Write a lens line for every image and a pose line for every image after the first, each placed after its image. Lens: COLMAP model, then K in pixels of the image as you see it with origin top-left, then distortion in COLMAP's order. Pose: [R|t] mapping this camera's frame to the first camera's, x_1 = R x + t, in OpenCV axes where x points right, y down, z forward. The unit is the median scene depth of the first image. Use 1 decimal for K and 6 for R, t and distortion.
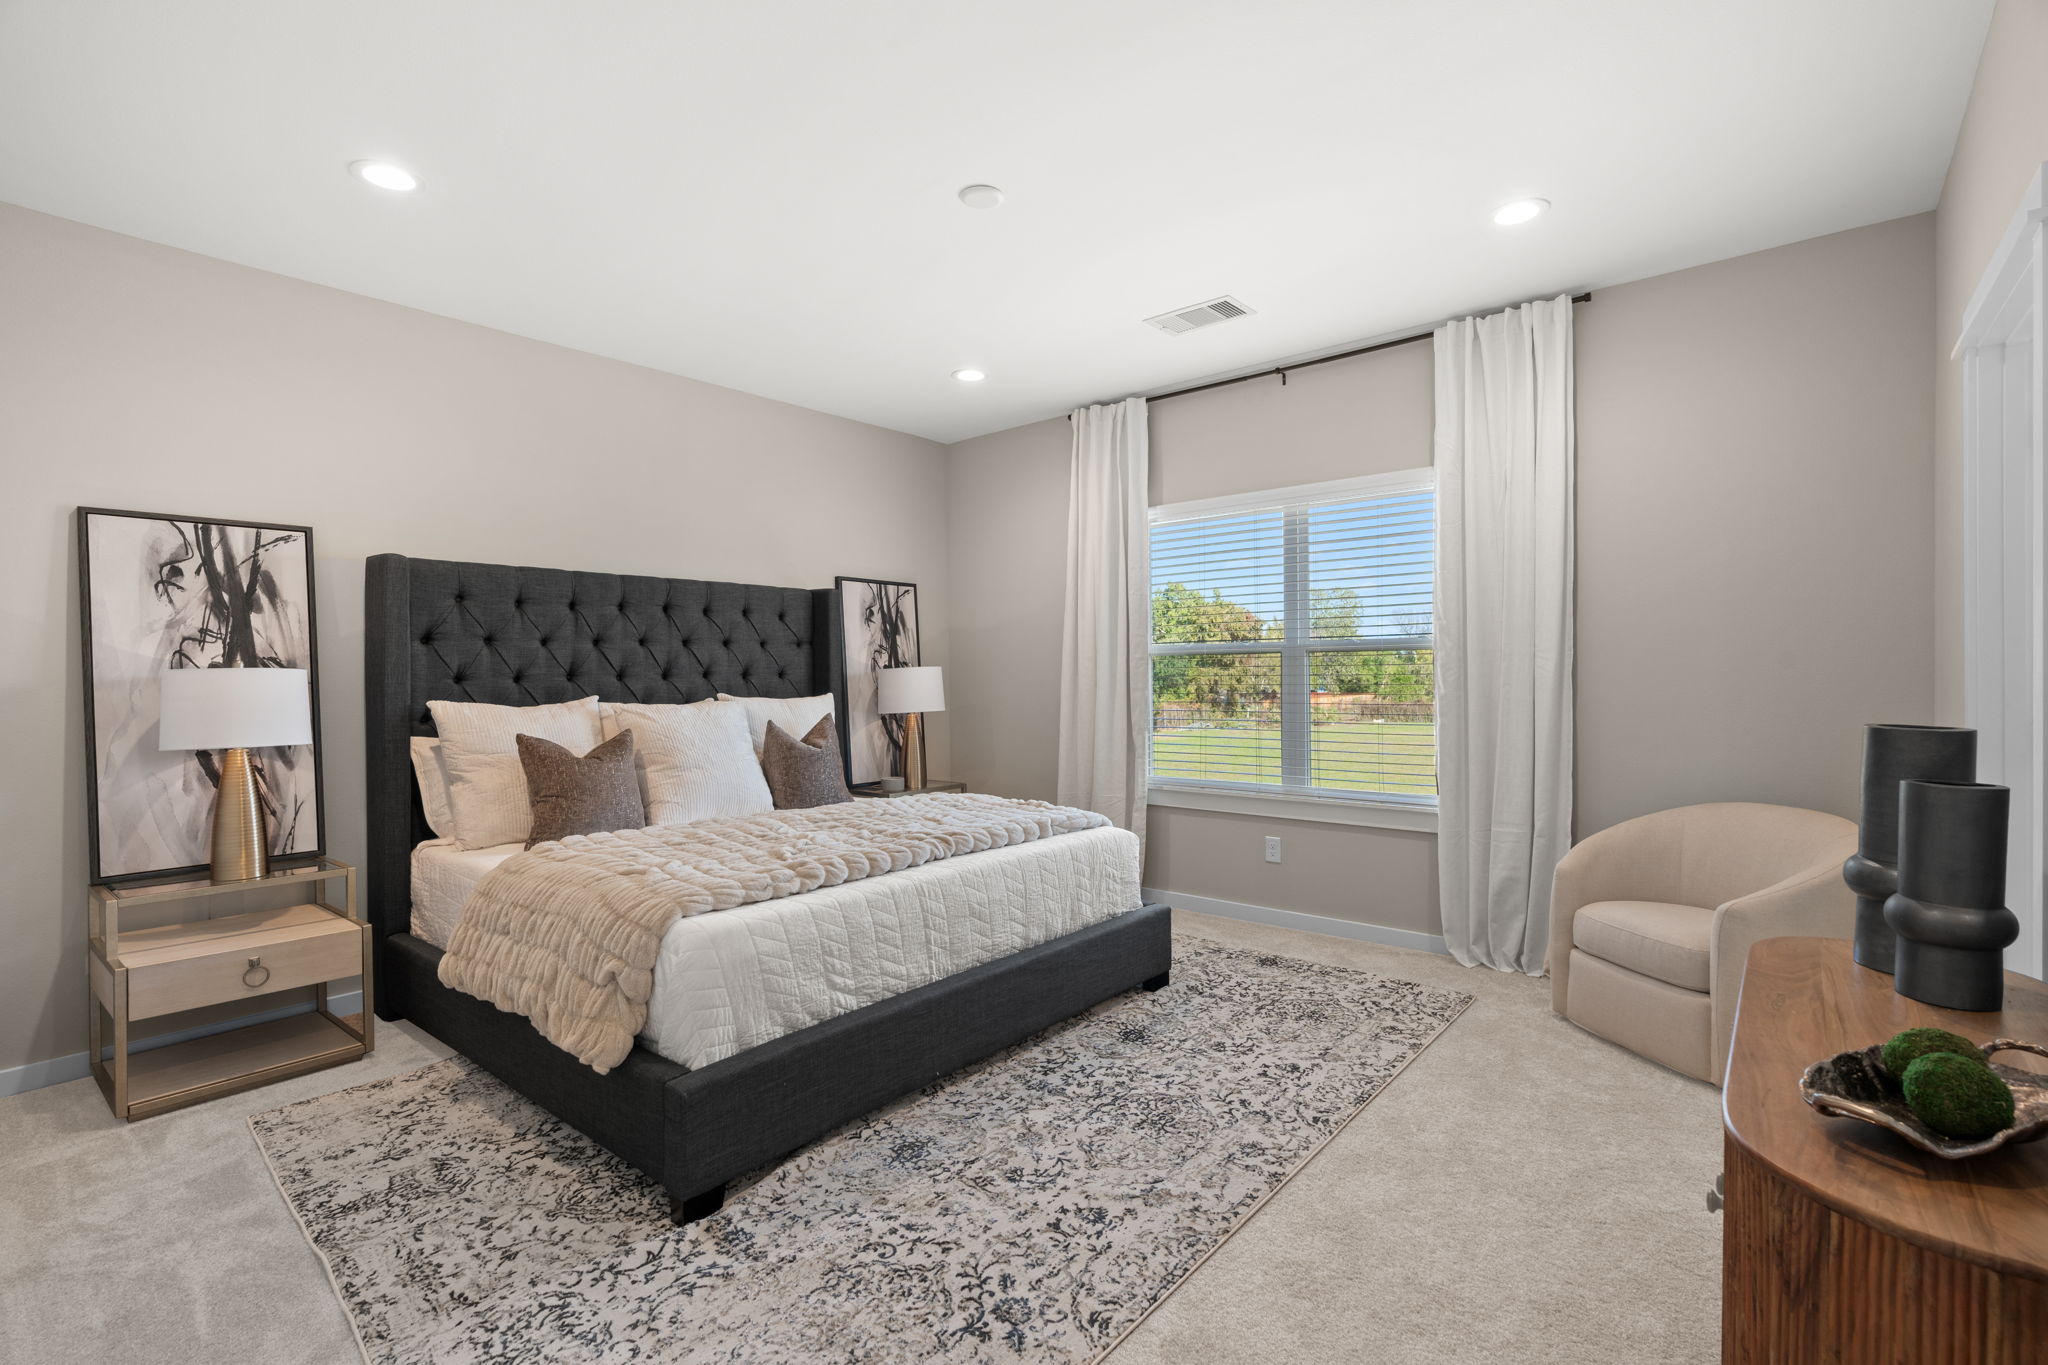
lens RADIAL K [[916.2, 0, 1022.0], [0, 916.2, 673.2], [0, 0, 1]] dist [0.003799, 0.001232]
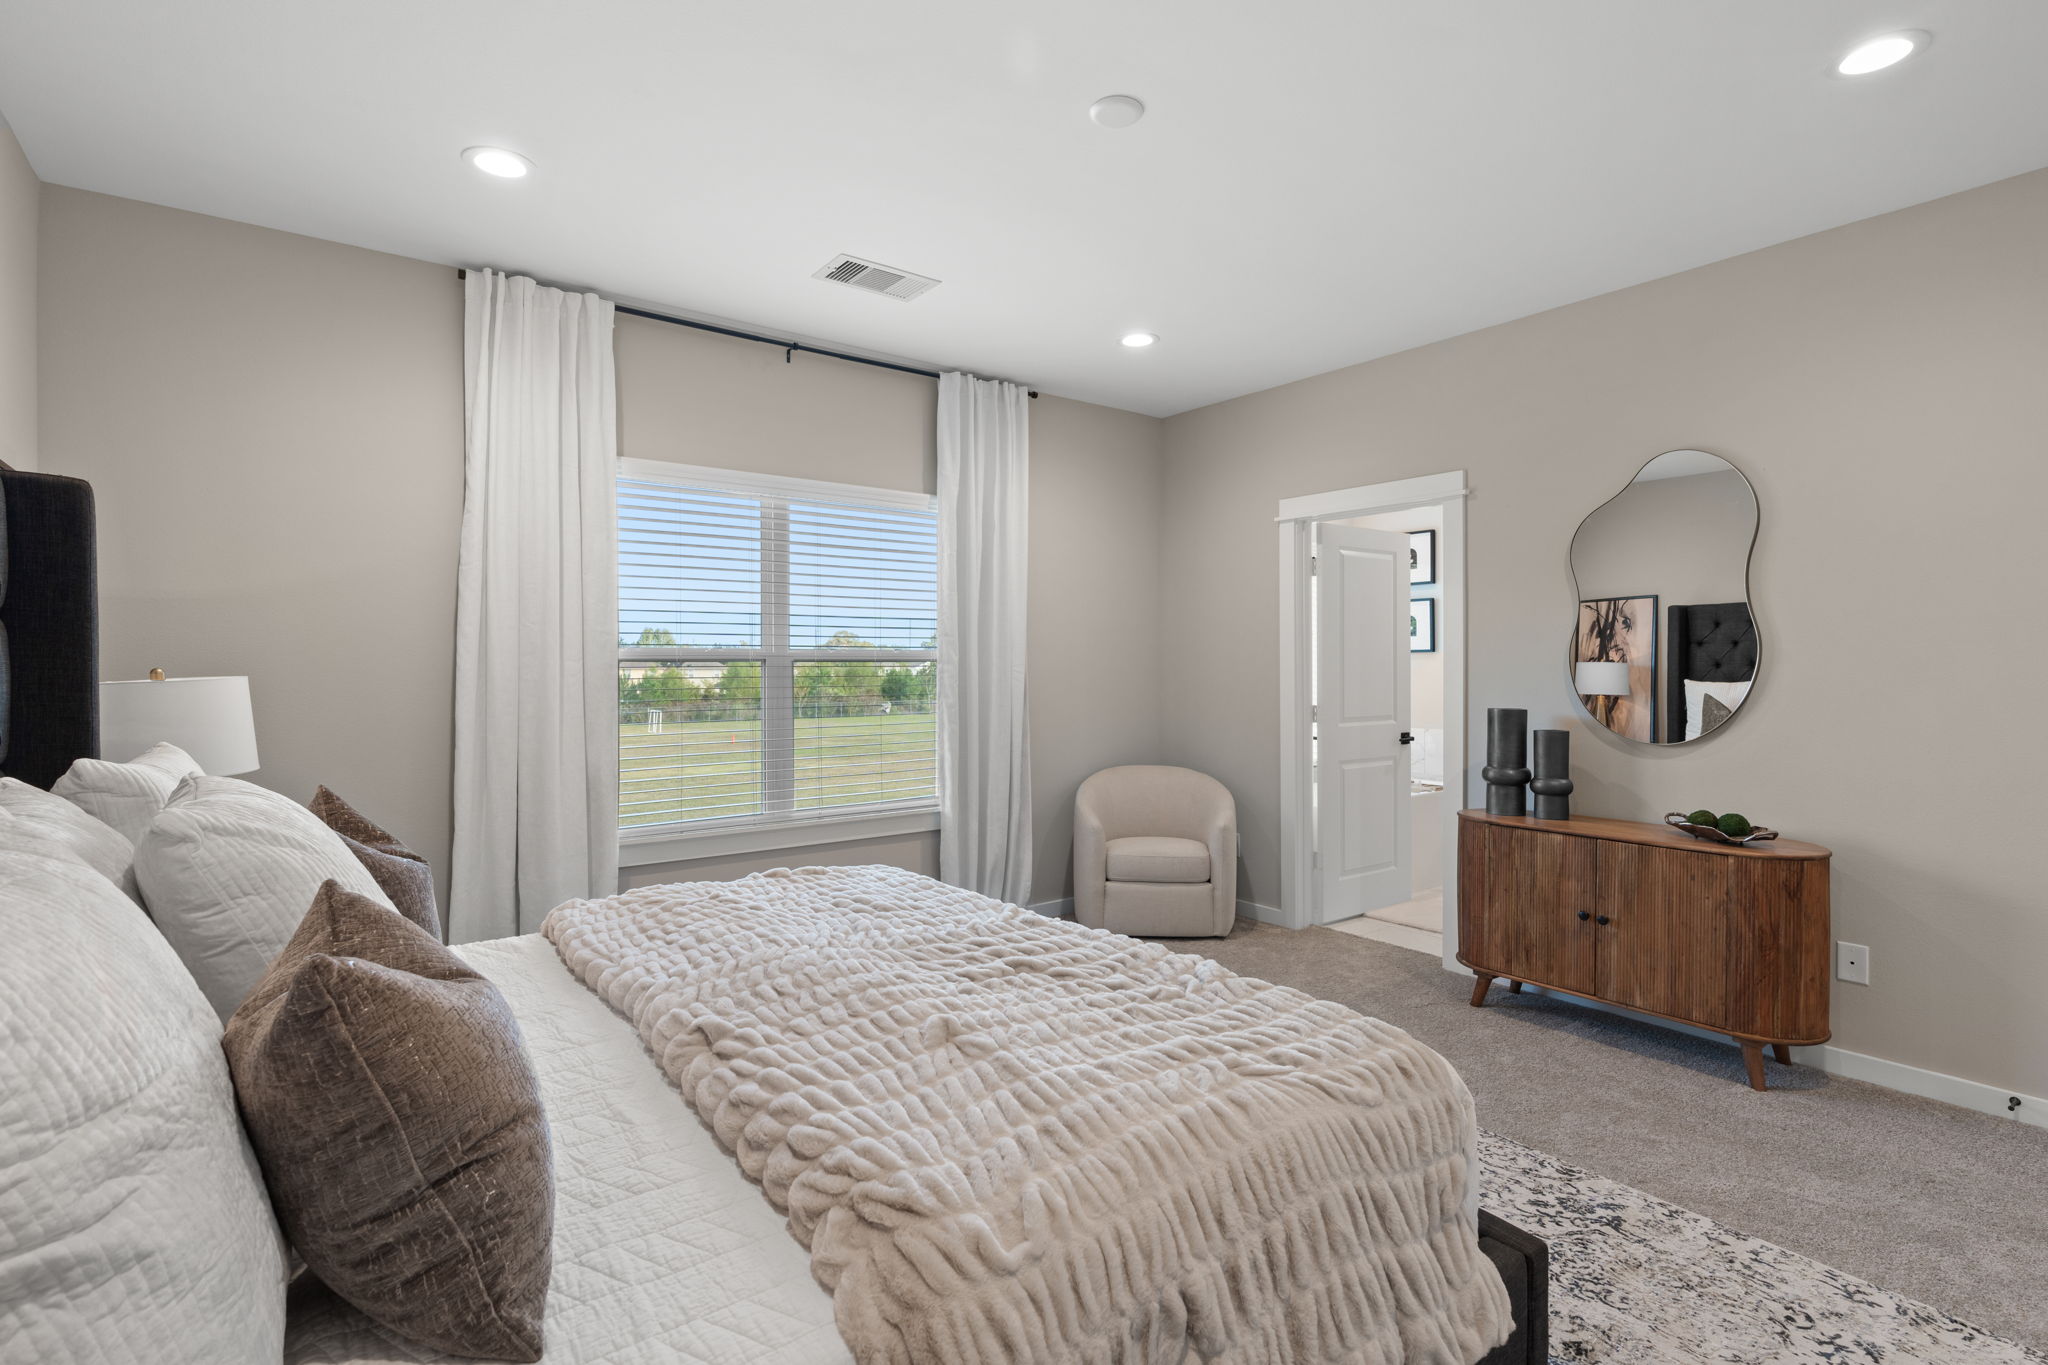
lens RADIAL K [[936.8, 0, 1024.0], [0, 936.8, 682.5], [0, 0, 1]] dist [0.000763, 0.000884]
pose [[0.203676, -0.015831, 0.978910, -0.642991], [0.015609, 0.999795, 0.012921, -0.014503], [-0.978914, 0.012649, 0.203882, 0.681186]]
